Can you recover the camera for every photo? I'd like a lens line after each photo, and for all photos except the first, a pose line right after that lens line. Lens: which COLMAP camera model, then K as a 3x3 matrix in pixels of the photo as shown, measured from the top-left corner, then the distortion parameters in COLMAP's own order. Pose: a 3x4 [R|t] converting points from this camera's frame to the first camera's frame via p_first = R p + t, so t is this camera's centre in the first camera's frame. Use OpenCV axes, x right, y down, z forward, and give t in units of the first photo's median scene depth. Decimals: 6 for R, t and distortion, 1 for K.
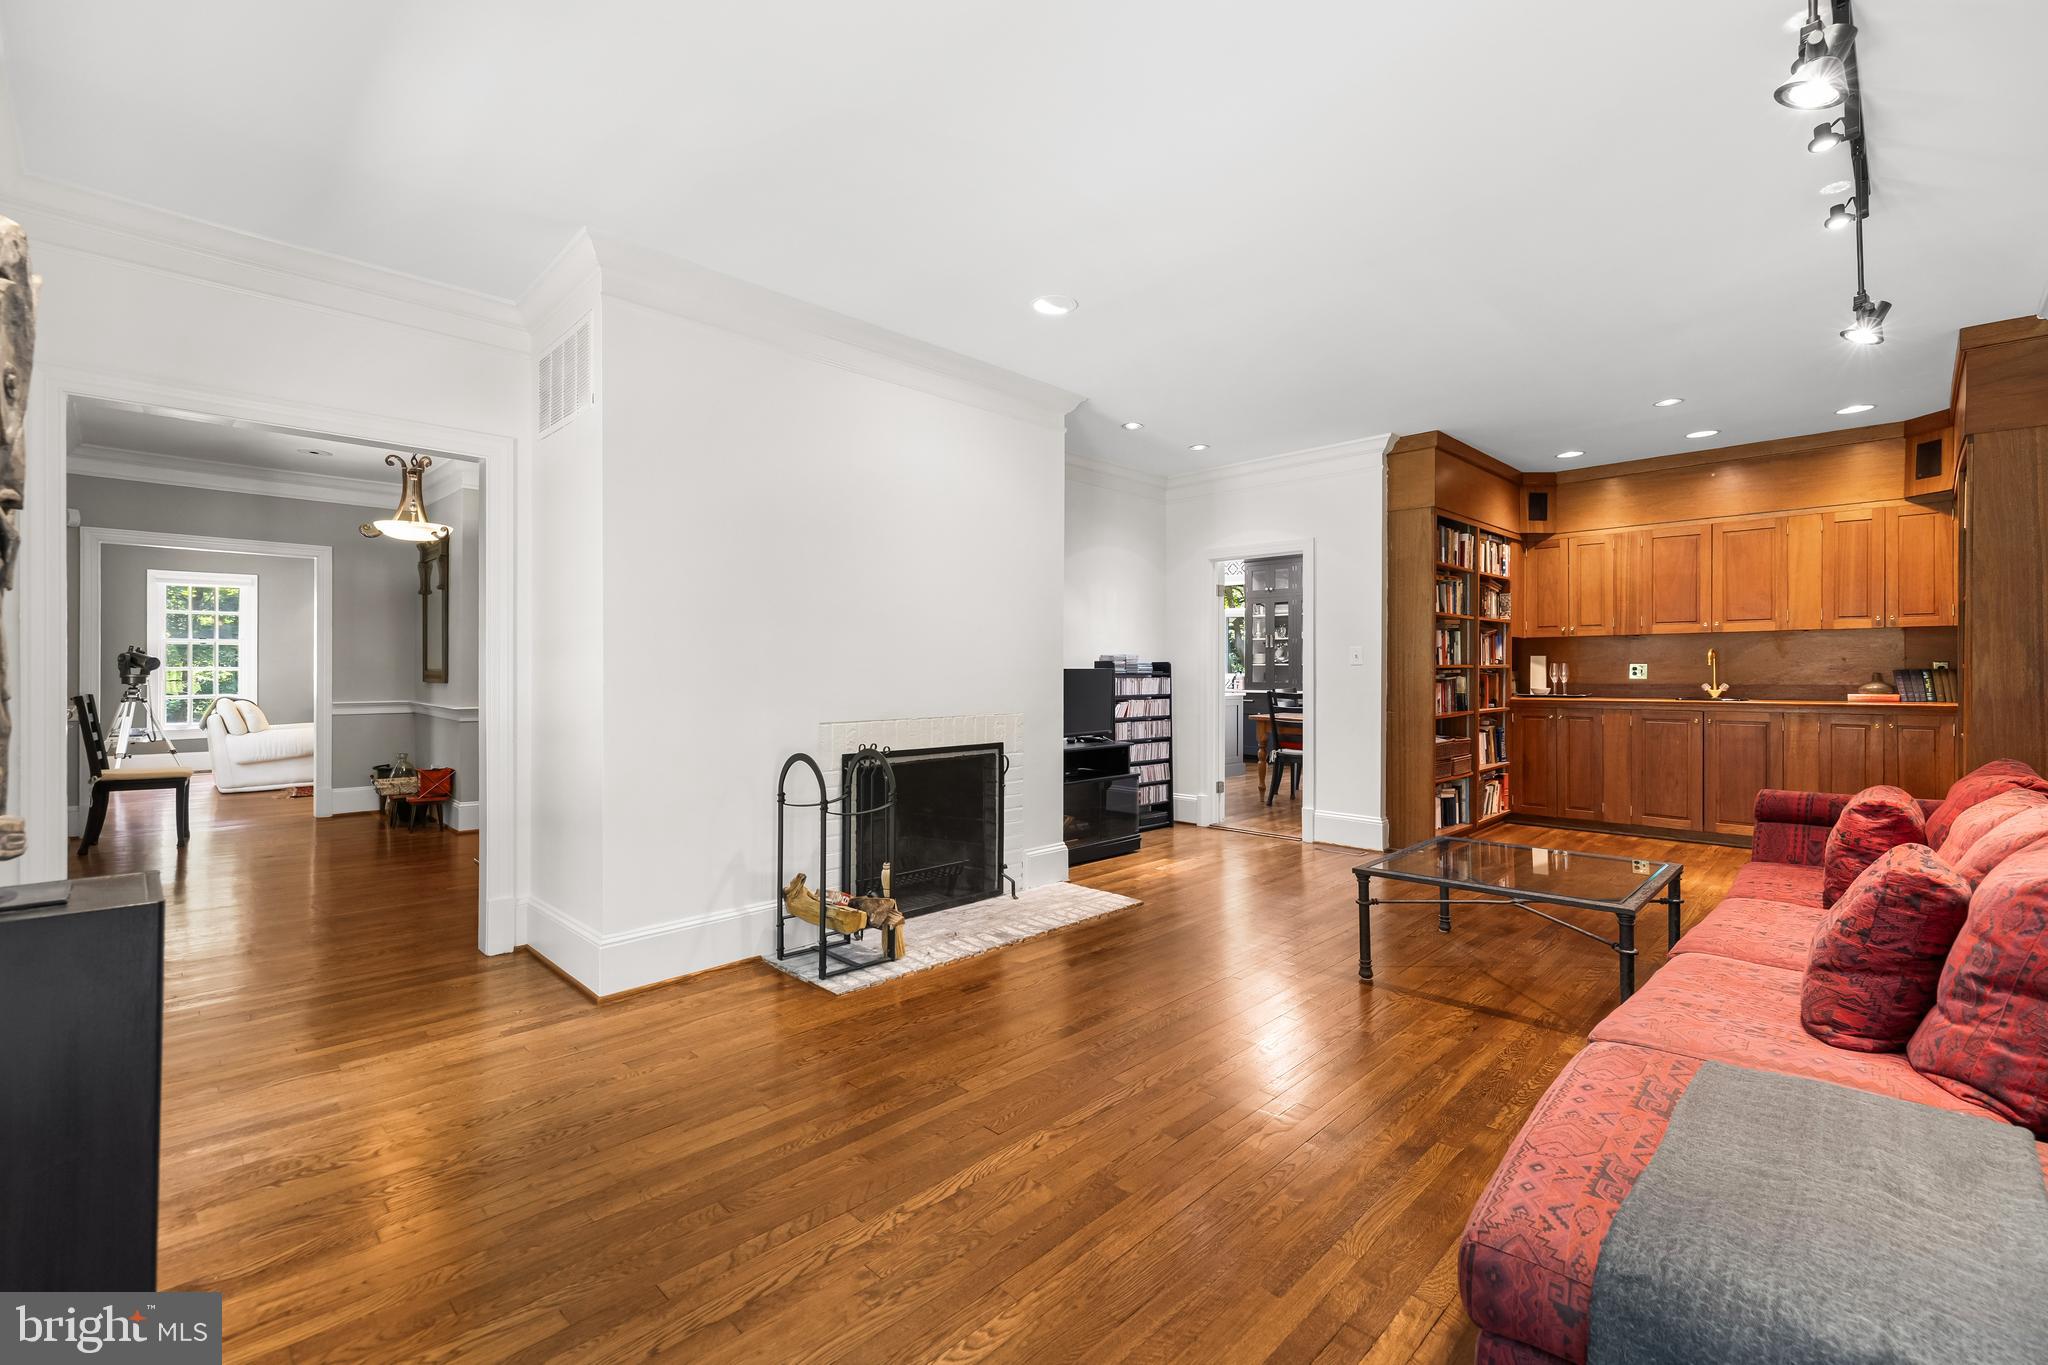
lens RADIAL K [[875.1, 0, 1020.3], [0, 875.1, 677.6], [0, 0, 1]] dist [-0.001162, -0.000035]
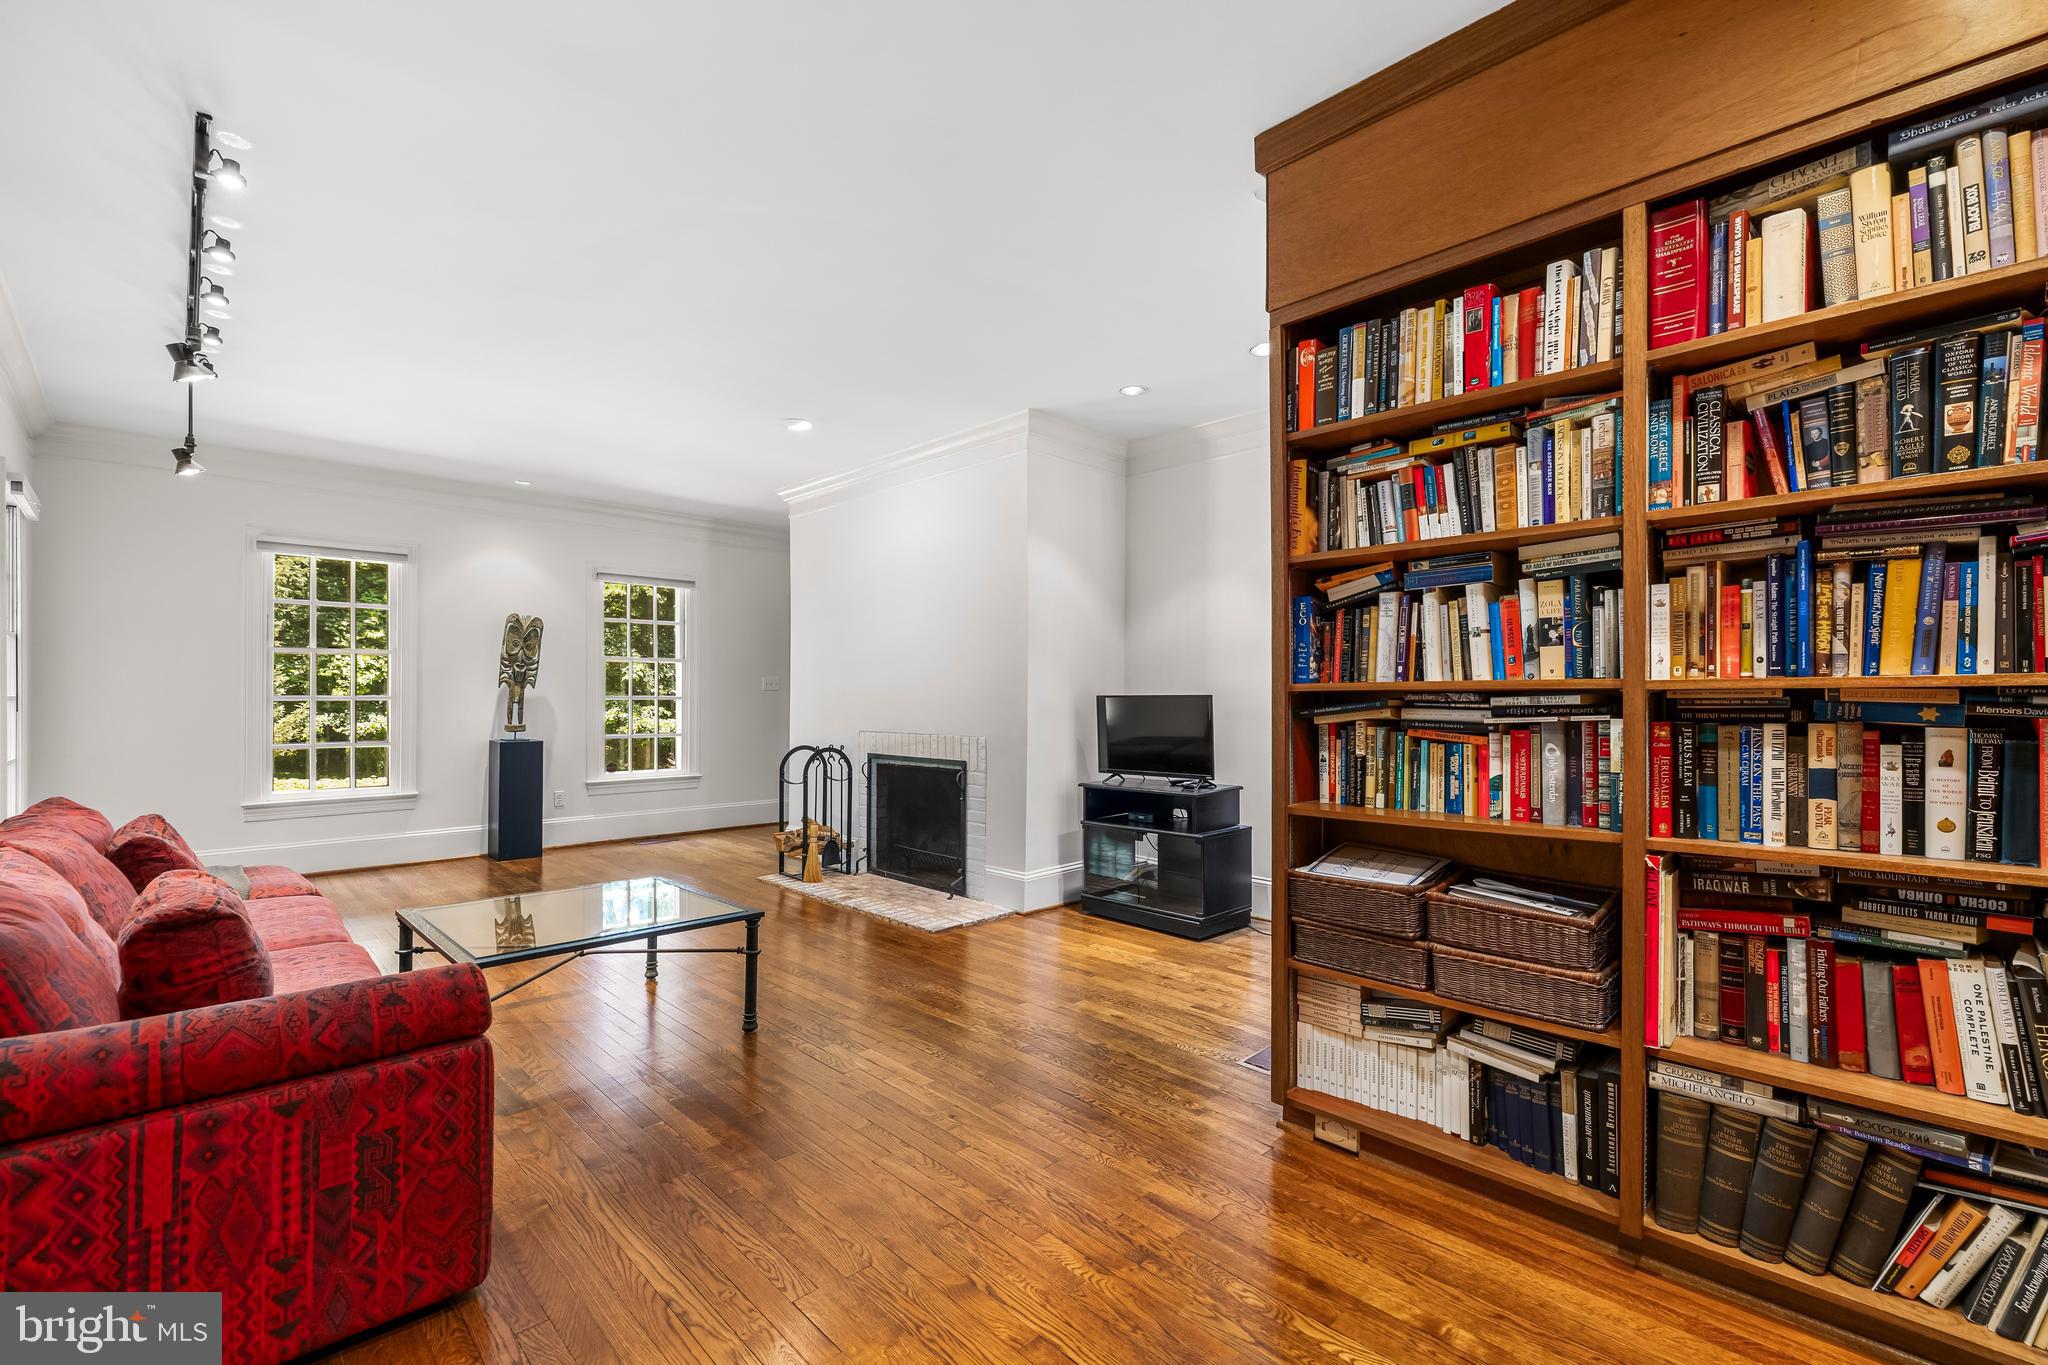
lens RADIAL K [[877.1, 0, 1021.0], [0, 877.1, 697.1], [0, 0, 1]] dist [-0.000525, 0.000108]
pose [[-0.010551, -0.003185, -0.999939, 0.898381], [-0.005593, 0.999979, -0.003127, -0.005117], [0.999929, 0.005559, -0.010569, 0.877974]]
